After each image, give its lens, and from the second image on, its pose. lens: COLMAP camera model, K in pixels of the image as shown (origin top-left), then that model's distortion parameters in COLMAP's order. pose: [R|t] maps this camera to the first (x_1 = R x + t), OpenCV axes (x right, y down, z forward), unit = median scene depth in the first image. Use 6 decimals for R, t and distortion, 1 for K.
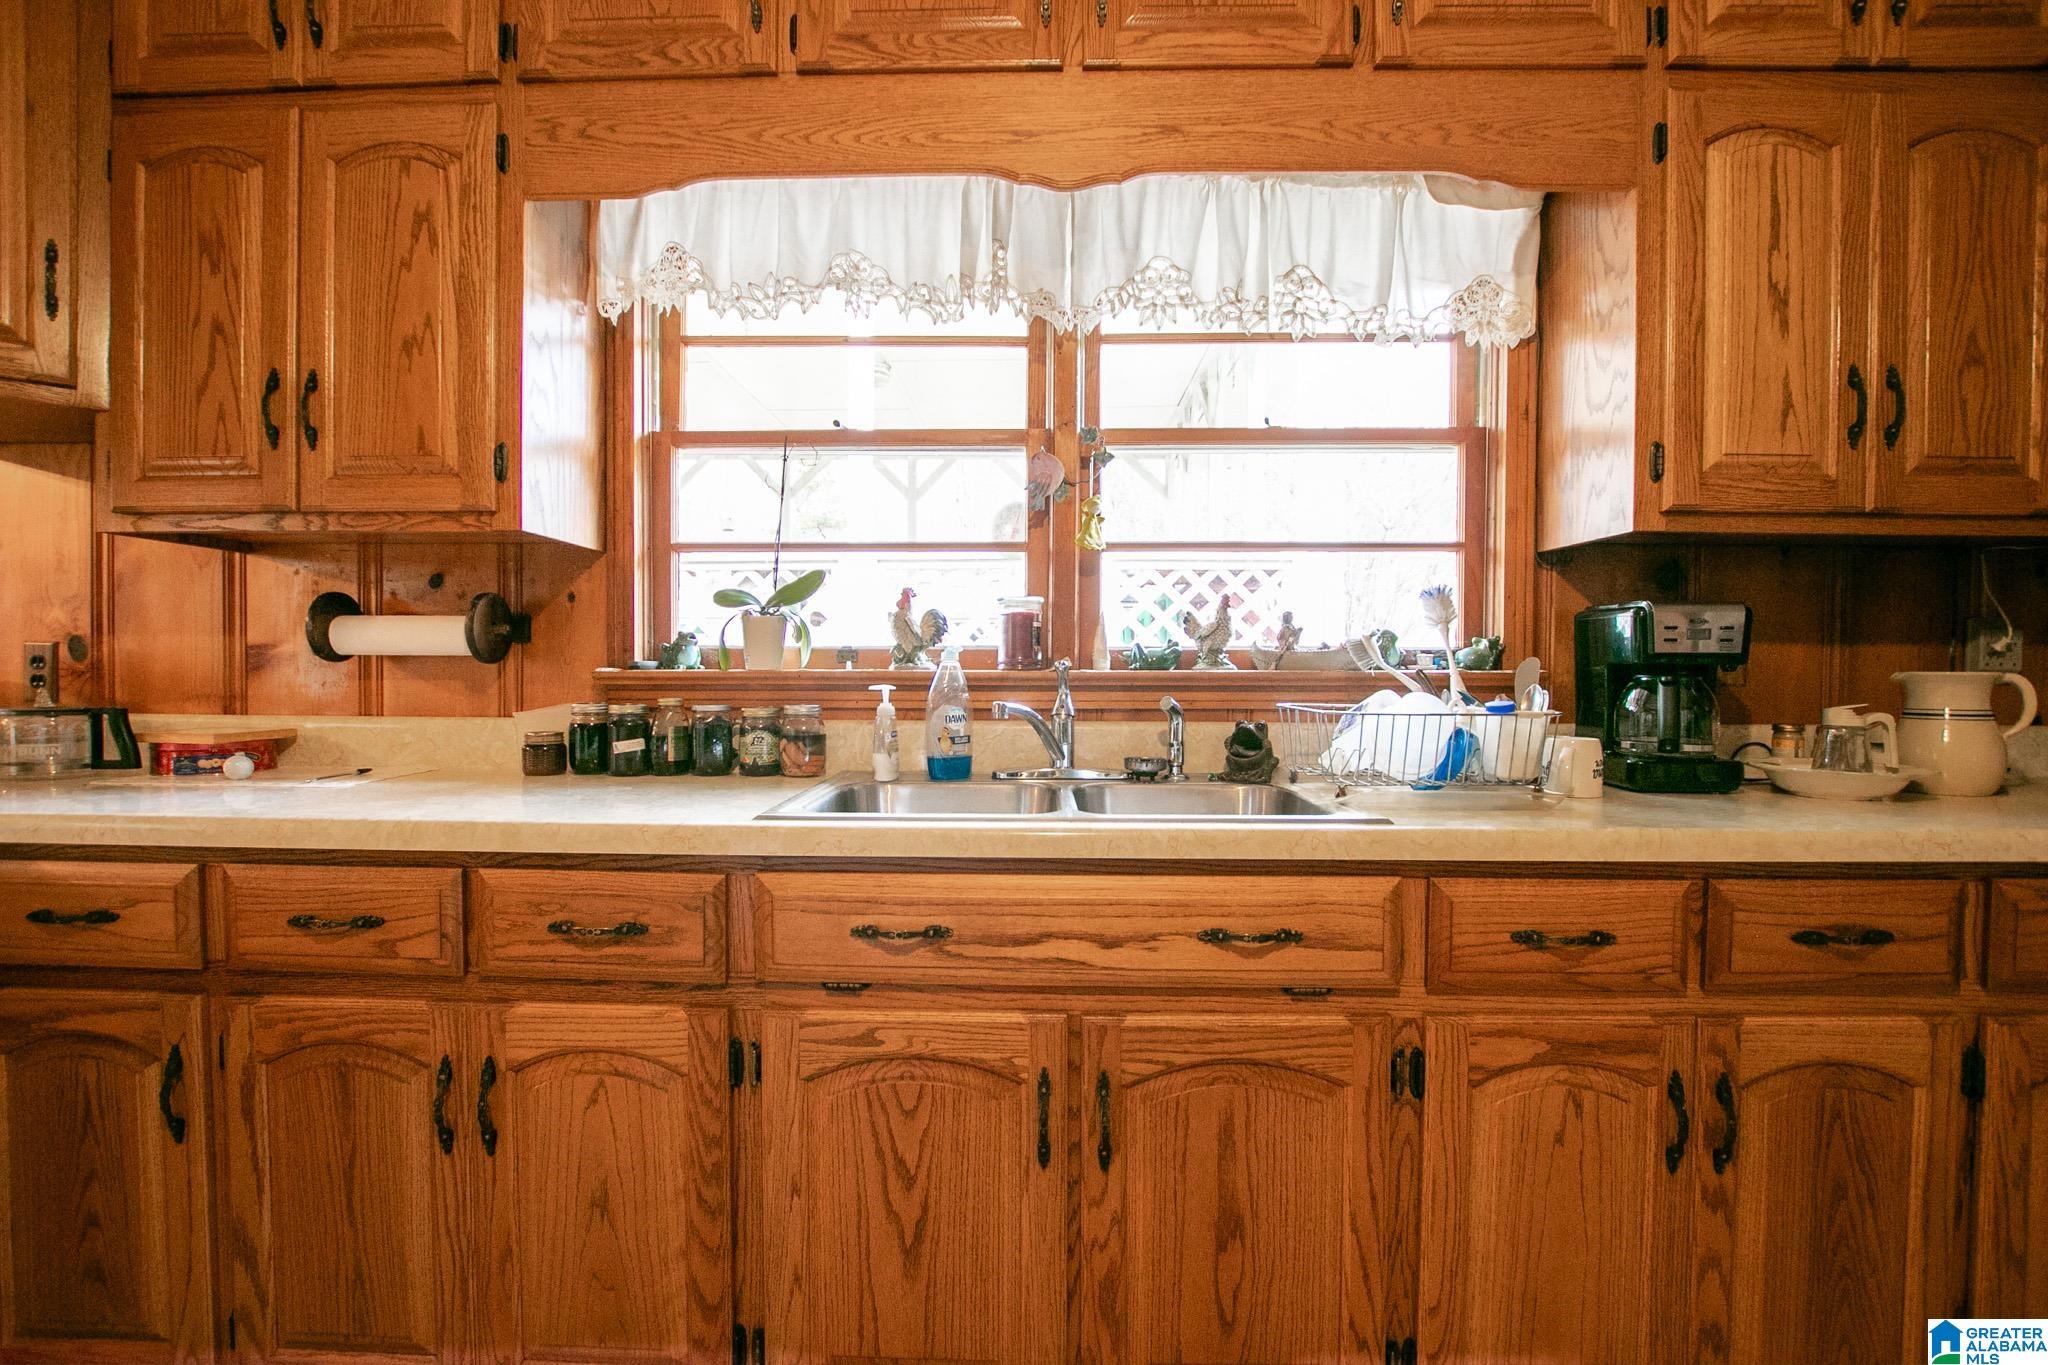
lens RADIAL K [[996.3, 0, 1023.5], [0, 996.3, 703.5], [0, 0, 1]] dist [-0.029657, 0.000231]
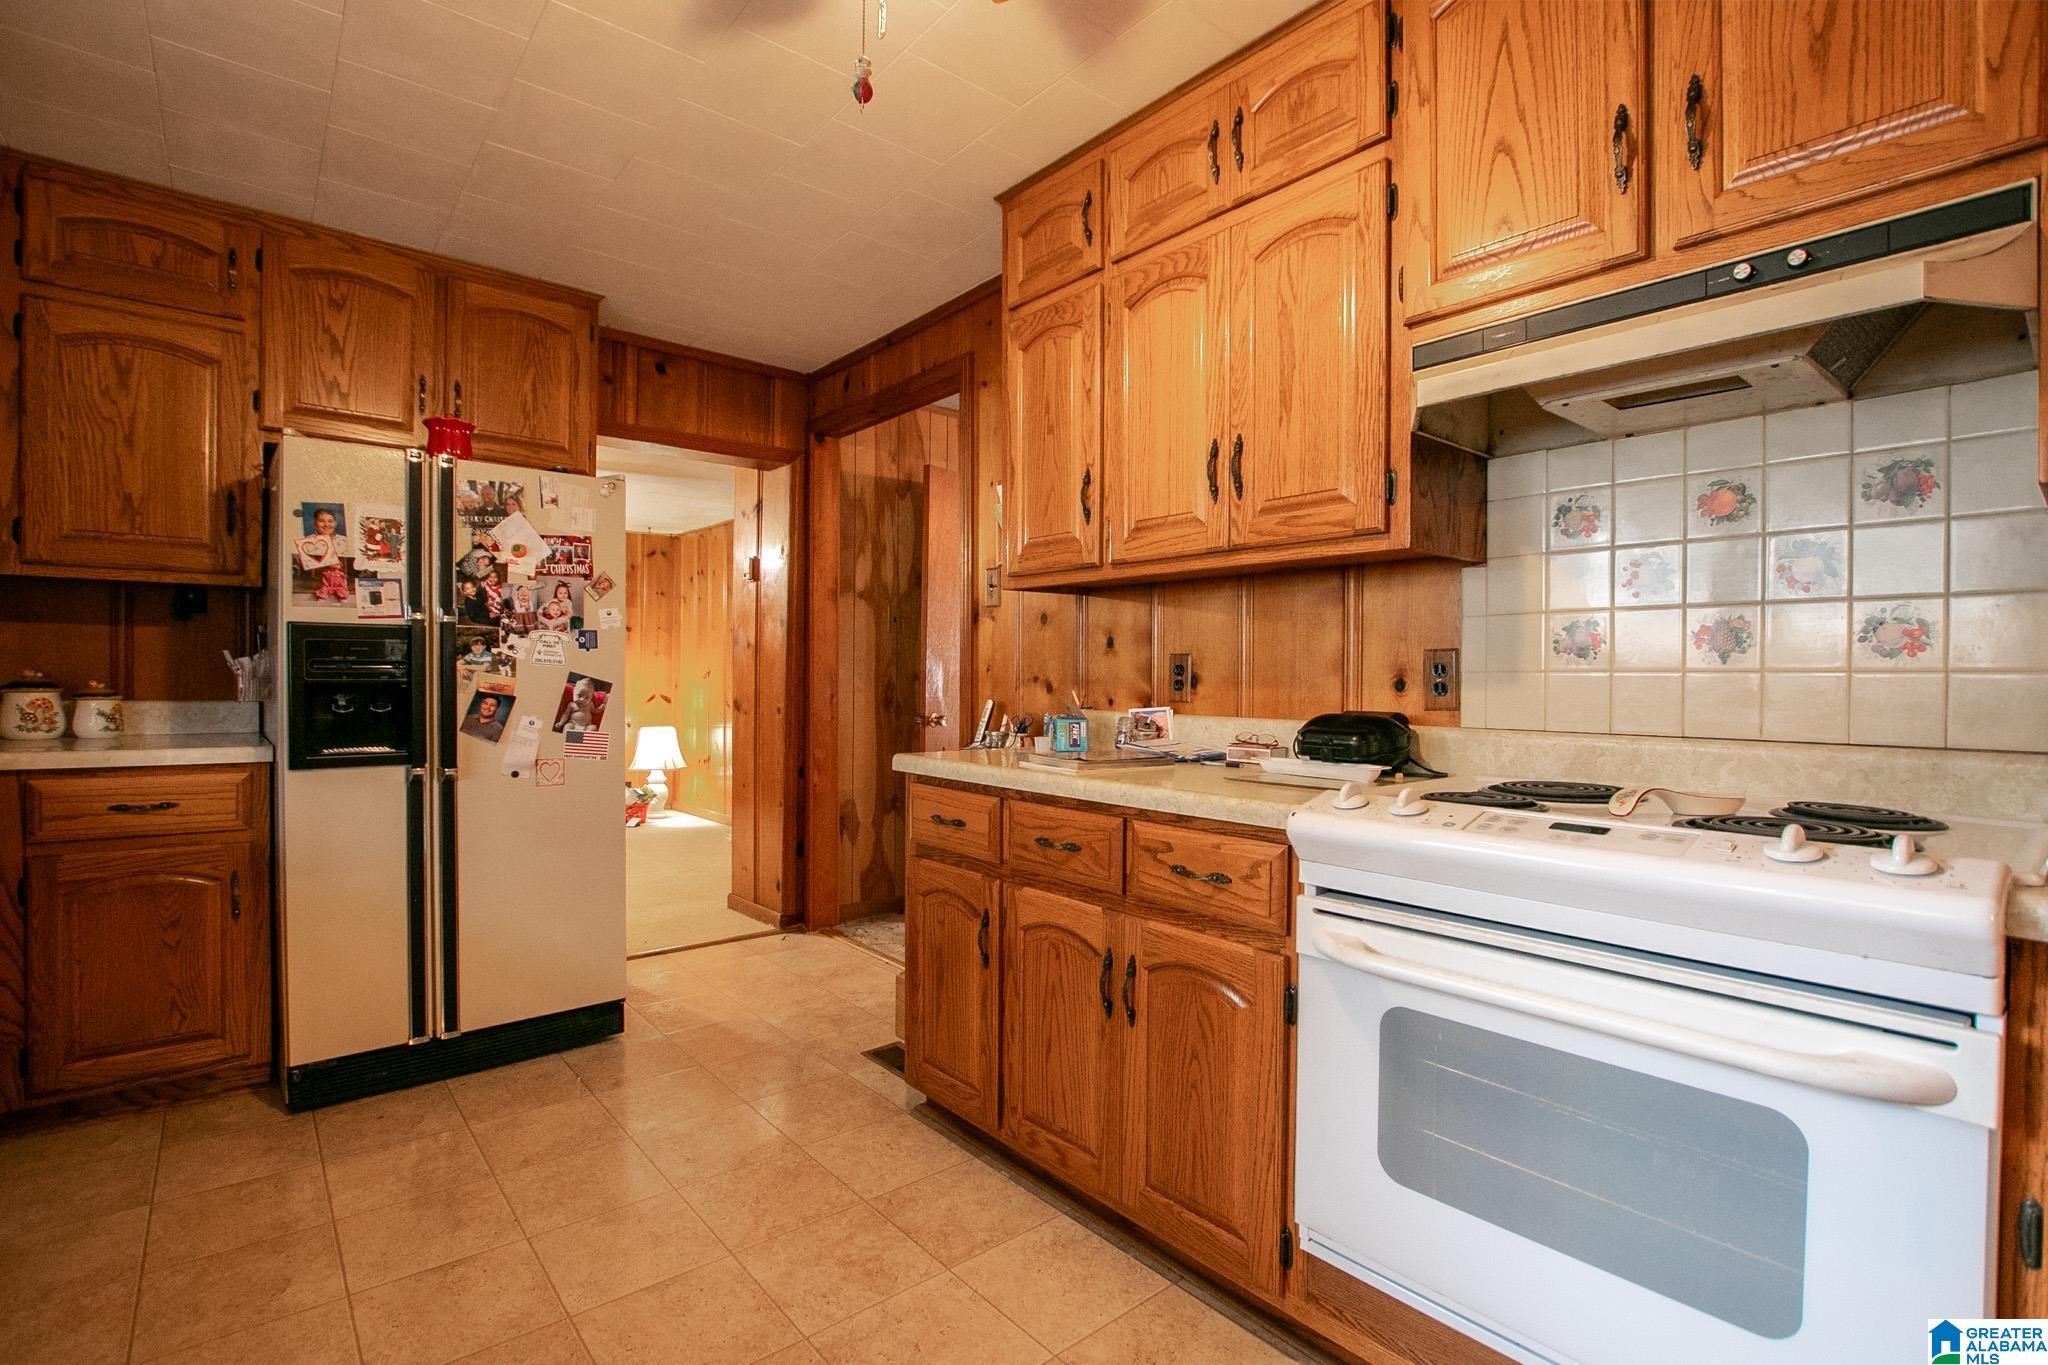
lens RADIAL K [[949.0, 0, 1010.2], [0, 949.0, 690.7], [0, 0, 1]] dist [-0.029679, 0.001300]
pose [[0.657212, 0.004182, -0.753694, 0.343592], [-0.016010, 0.999836, -0.008414, 0.001440], [0.753535, 0.017597, 0.657172, -0.010723]]
